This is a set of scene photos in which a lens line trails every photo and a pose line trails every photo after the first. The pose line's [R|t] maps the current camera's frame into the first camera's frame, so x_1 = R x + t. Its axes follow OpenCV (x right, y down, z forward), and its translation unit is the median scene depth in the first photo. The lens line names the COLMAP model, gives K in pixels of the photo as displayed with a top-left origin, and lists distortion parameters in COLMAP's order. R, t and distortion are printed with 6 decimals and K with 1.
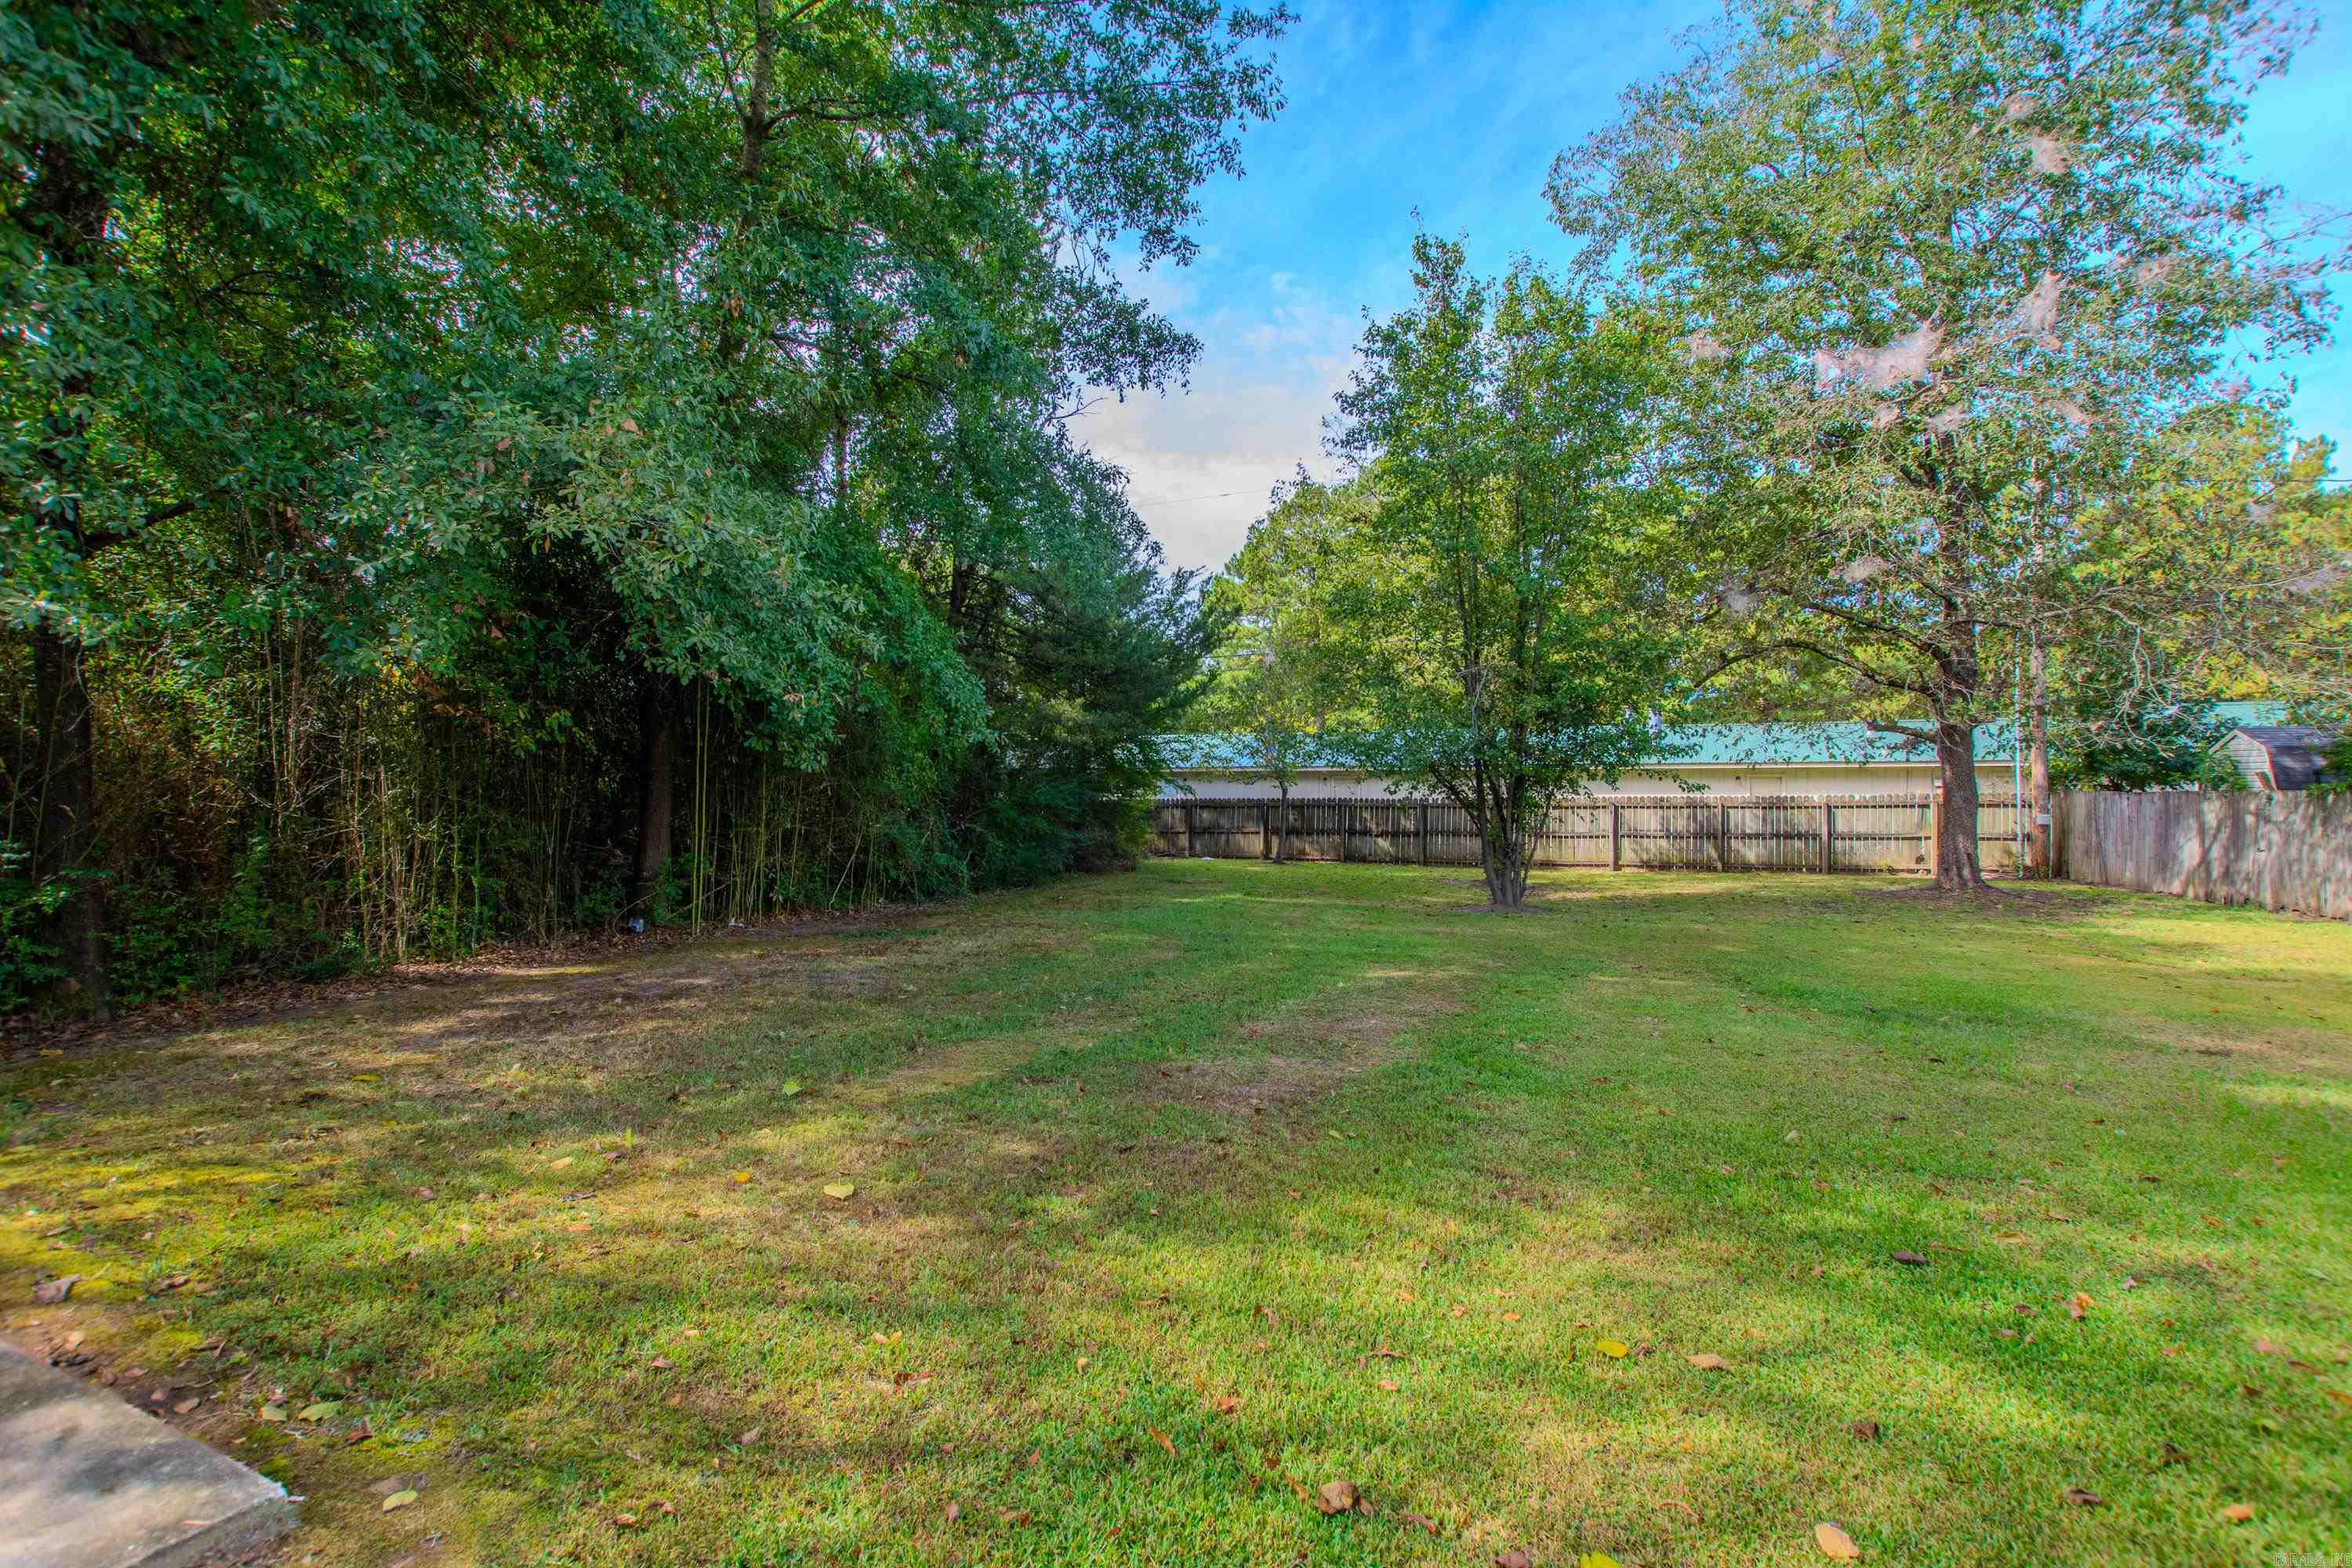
lens RADIAL K [[1029.8, 0, 1184.8], [0, 1029.8, 777.1], [0, 0, 1]] dist [-0.025976, 0.000250]
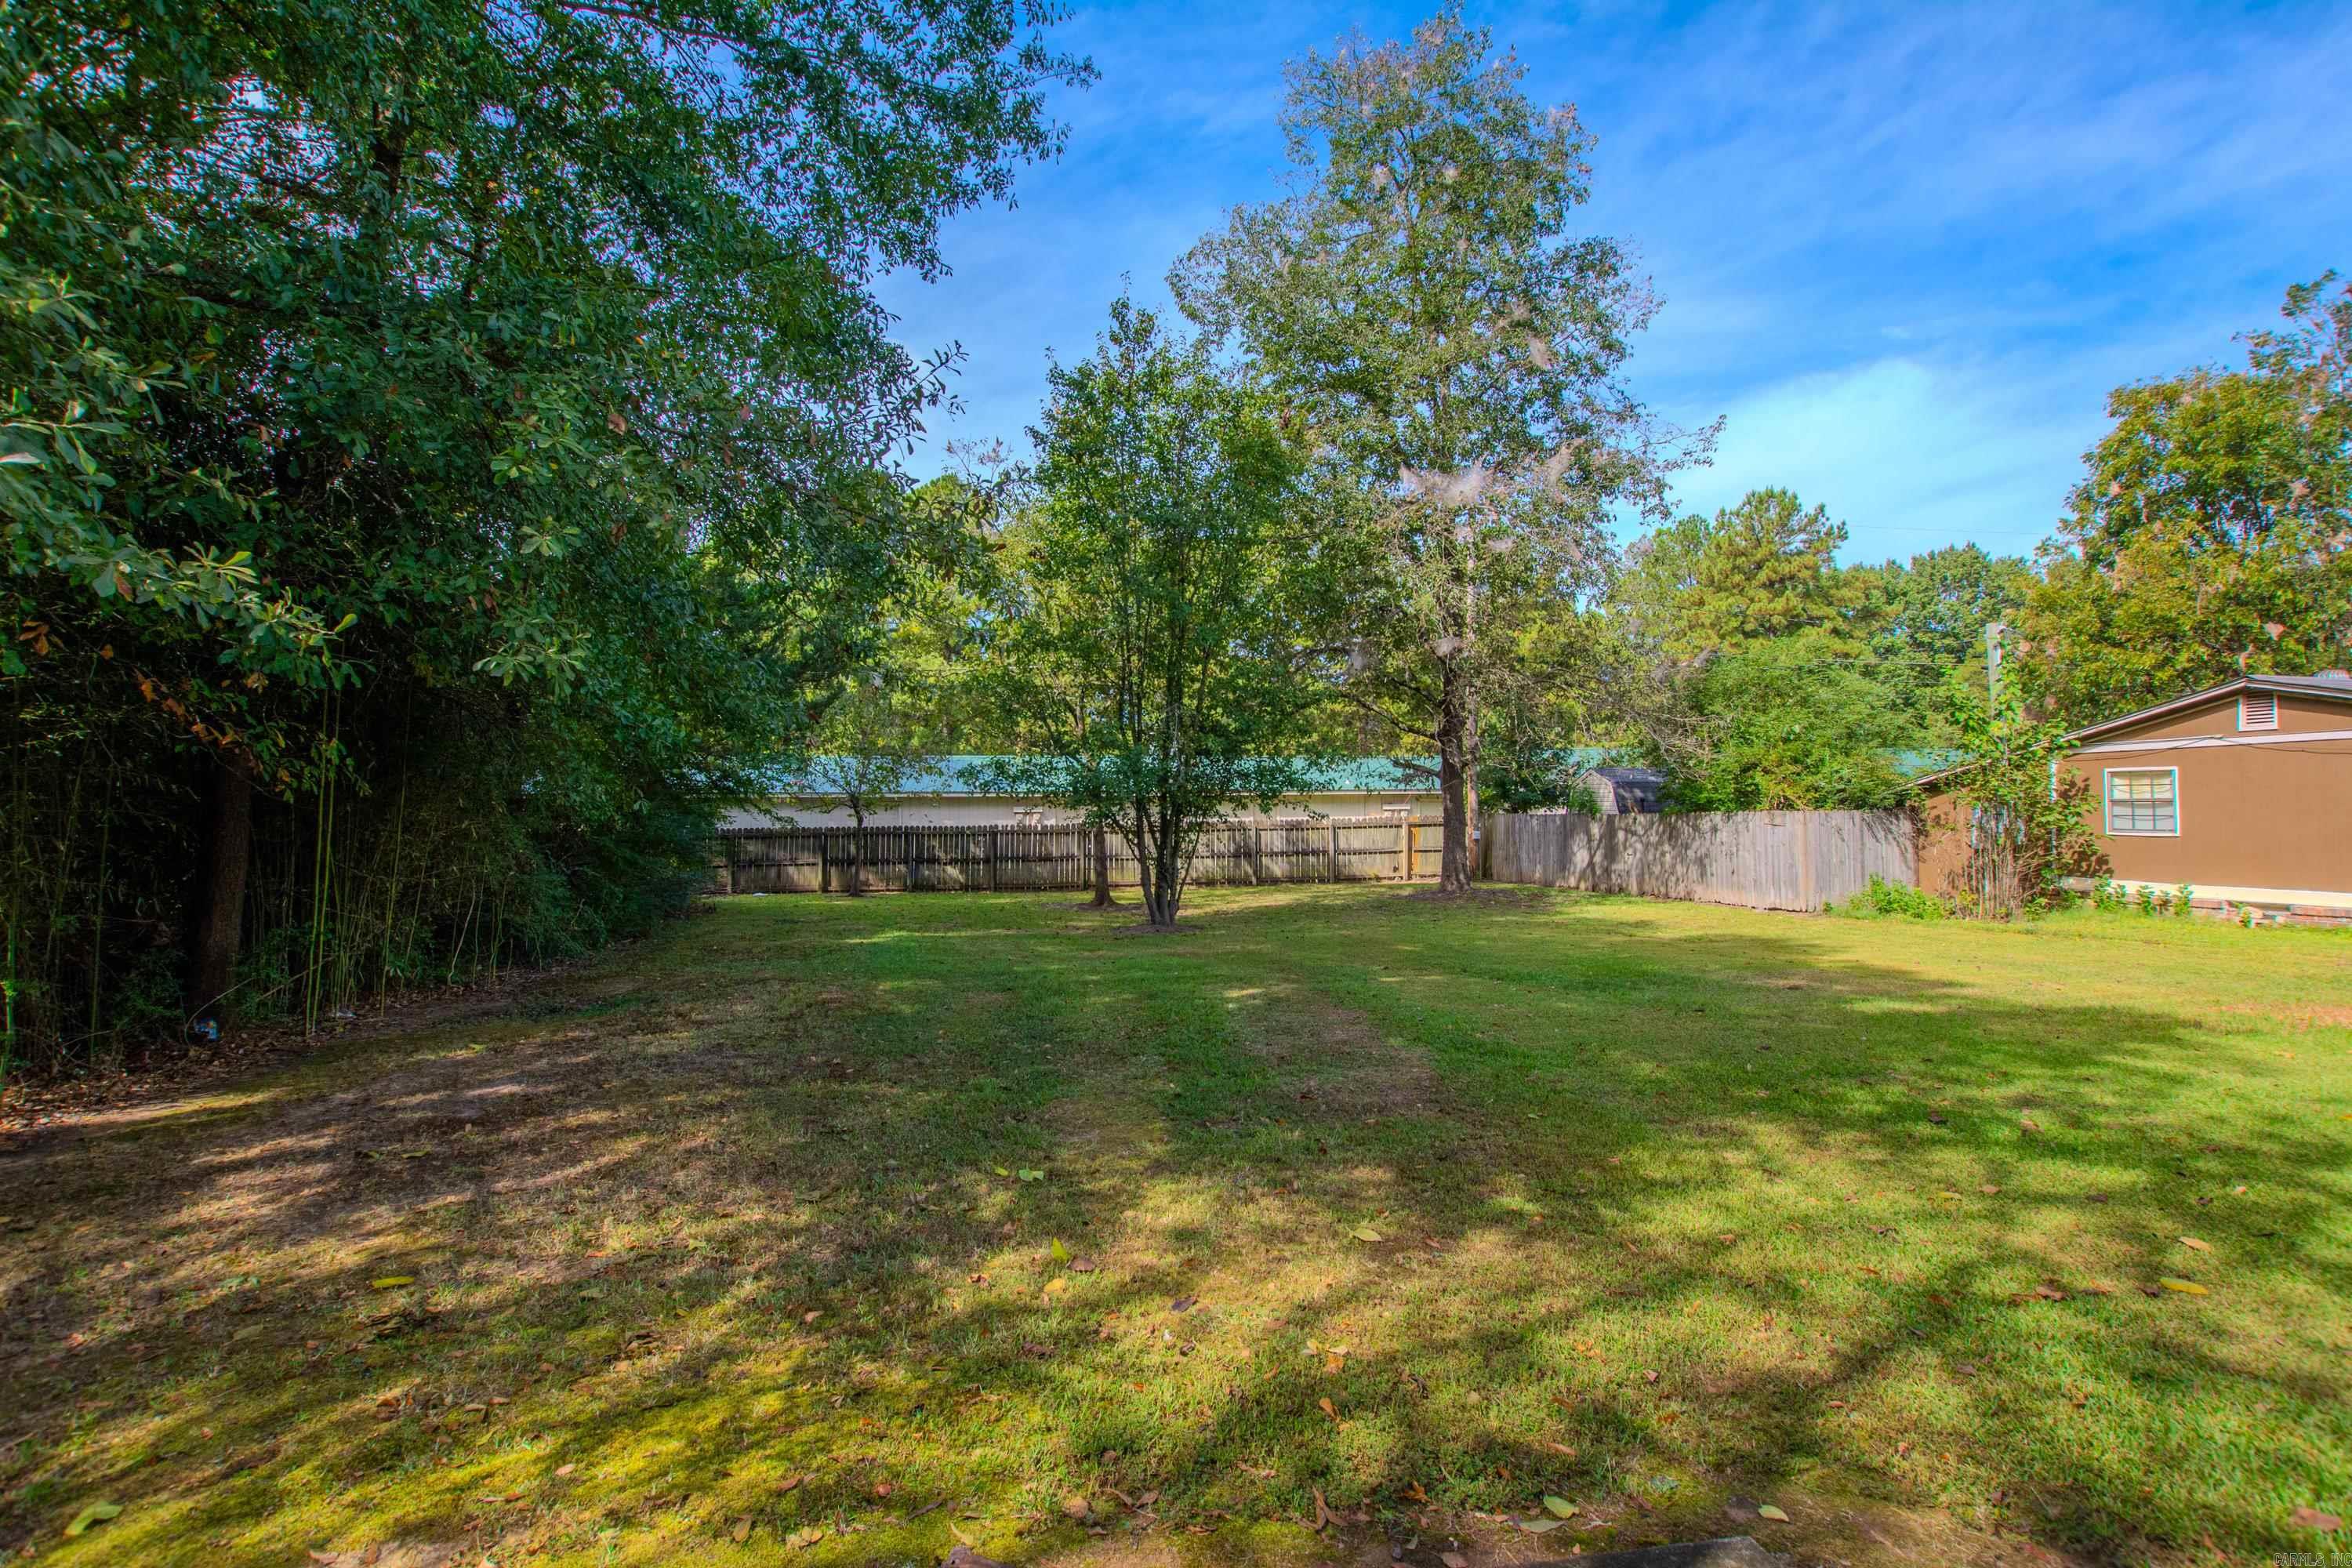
lens RADIAL K [[1051.9, 0, 1193.1], [0, 1051.9, 763.9], [0, 0, 1]] dist [-0.028705, 0.000584]
pose [[0.847524, 0.016788, 0.530492, -0.177544], [0.000698, 0.999464, -0.032745, -0.005962], [-0.530757, 0.028122, 0.847057, 0.031826]]
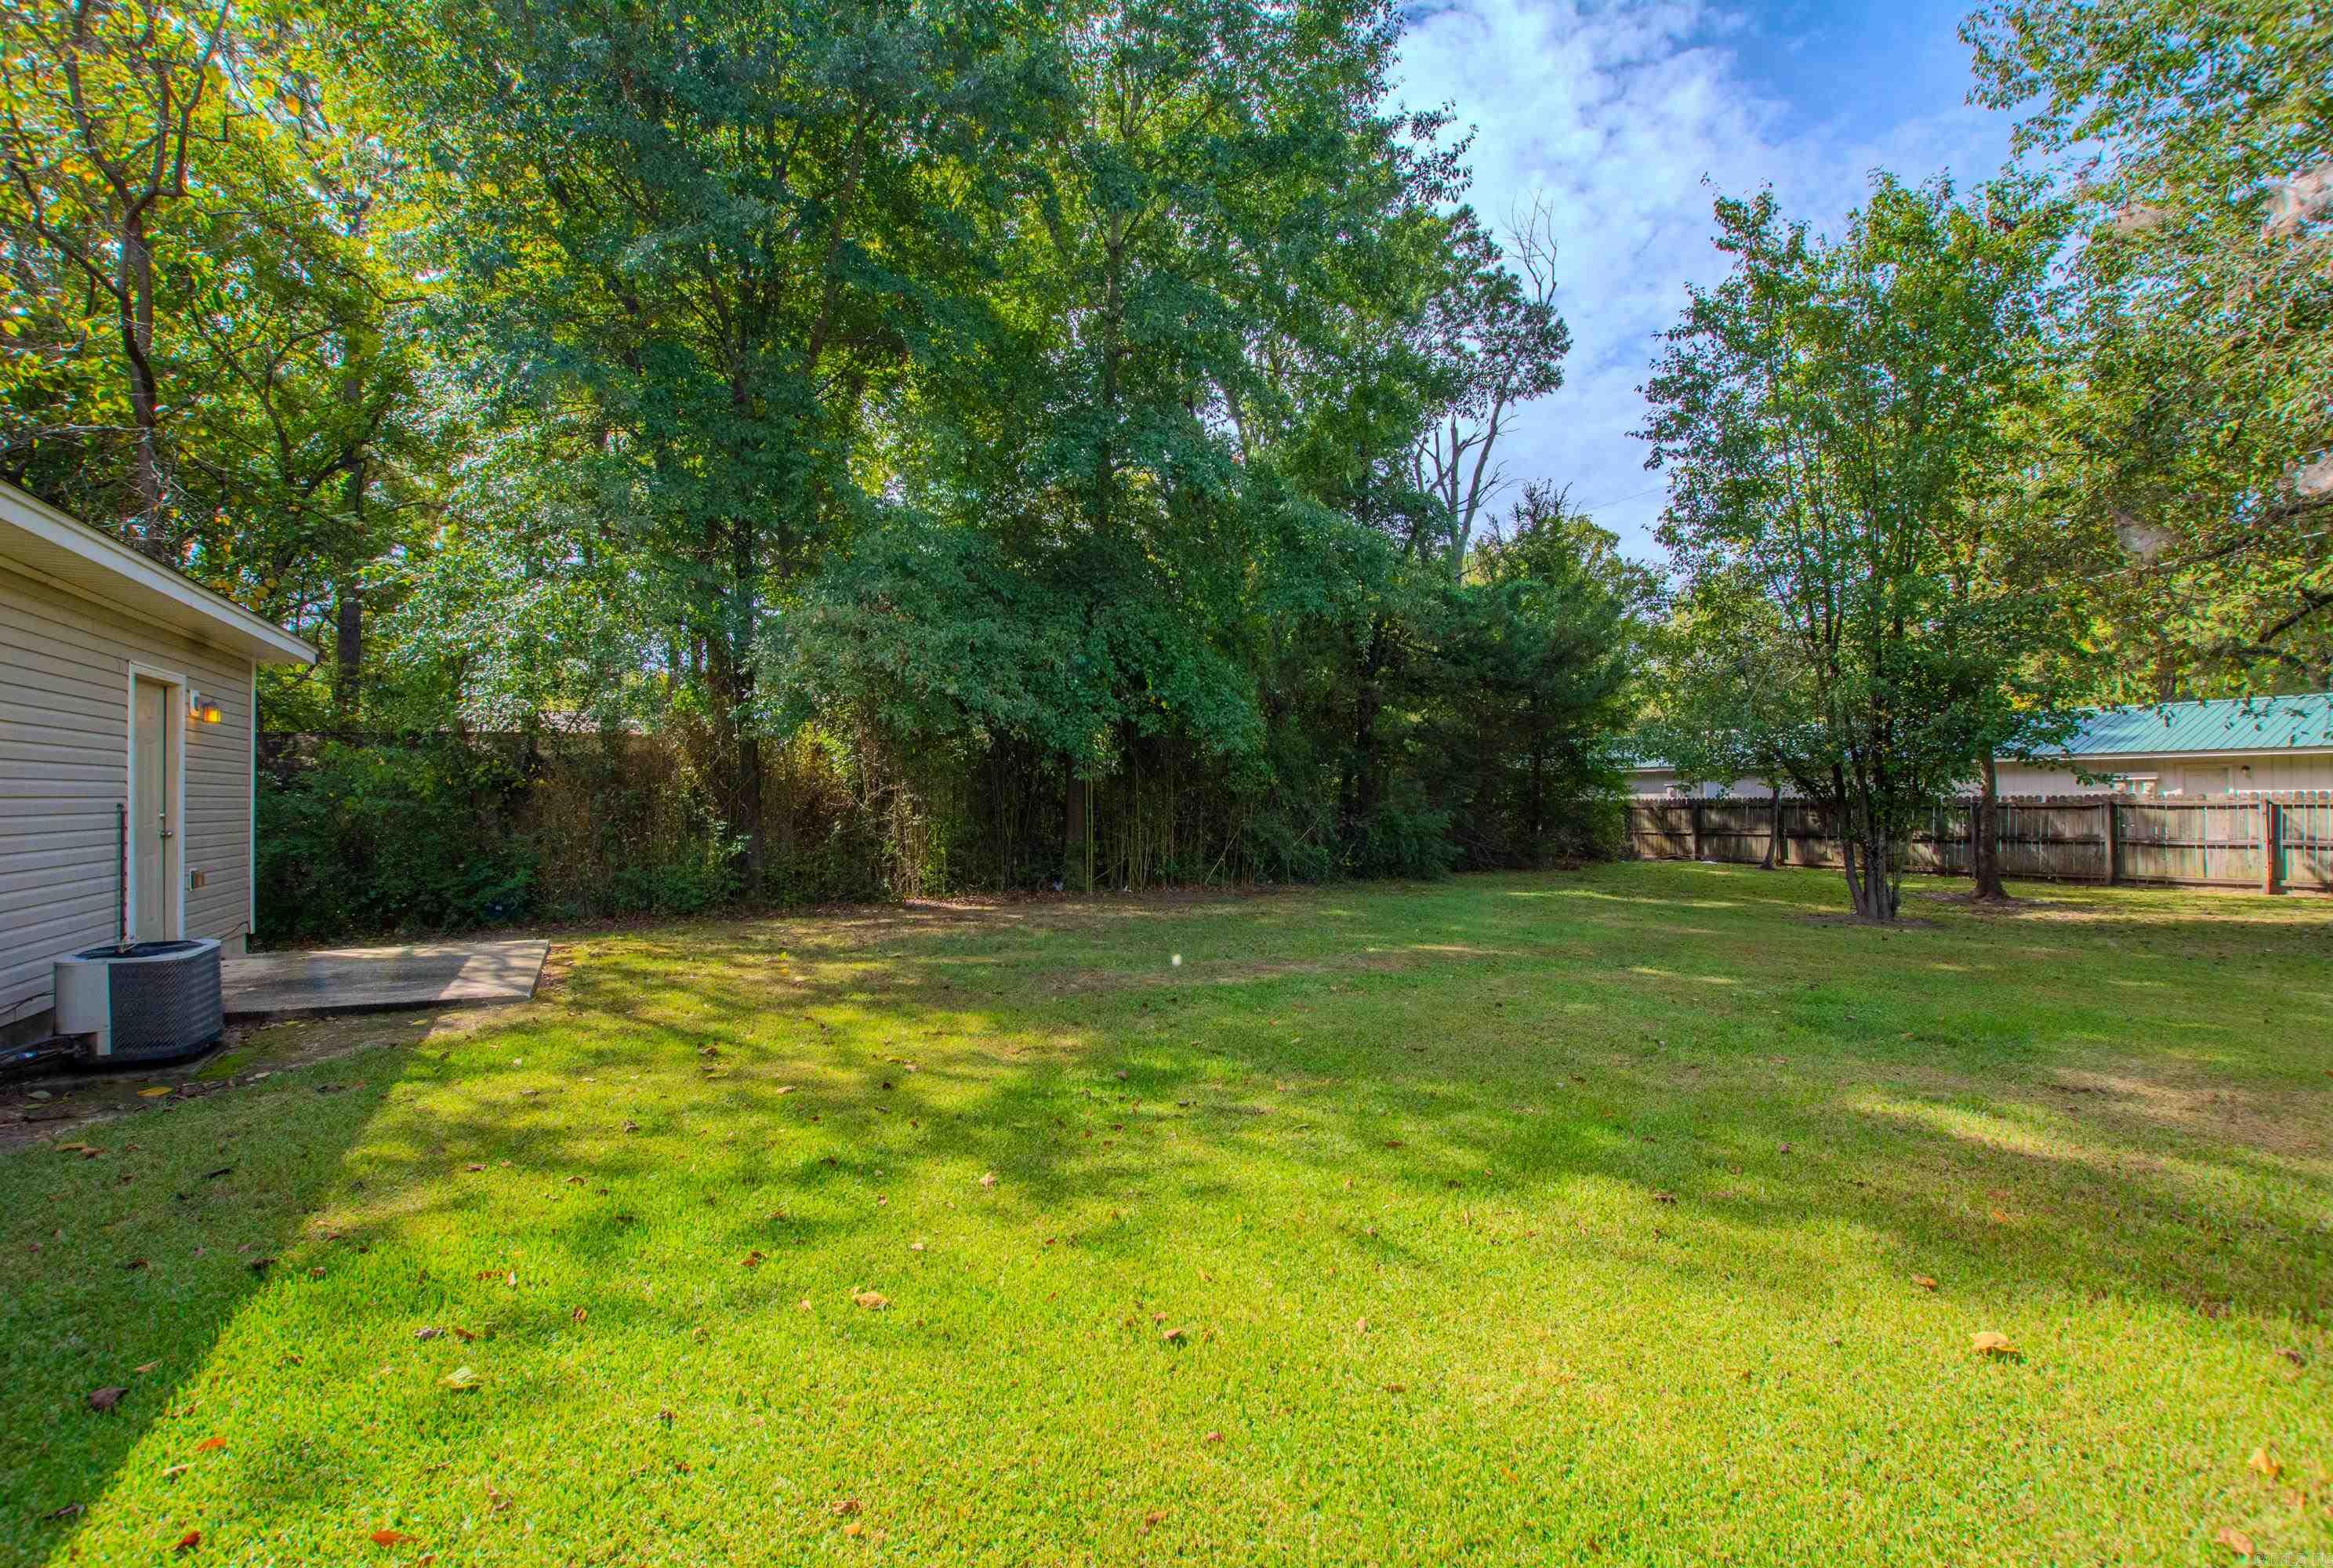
lens RADIAL K [[1045.8, 0, 1224.5], [0, 1045.8, 788.3], [0, 0, 1]] dist [-0.000856, -0.010412]
pose [[0.810509, -0.011341, -0.585617, 0.276563], [0.015731, 0.999873, 0.002409, 0.002882], [0.585515, -0.011165, 0.810585, -0.036139]]
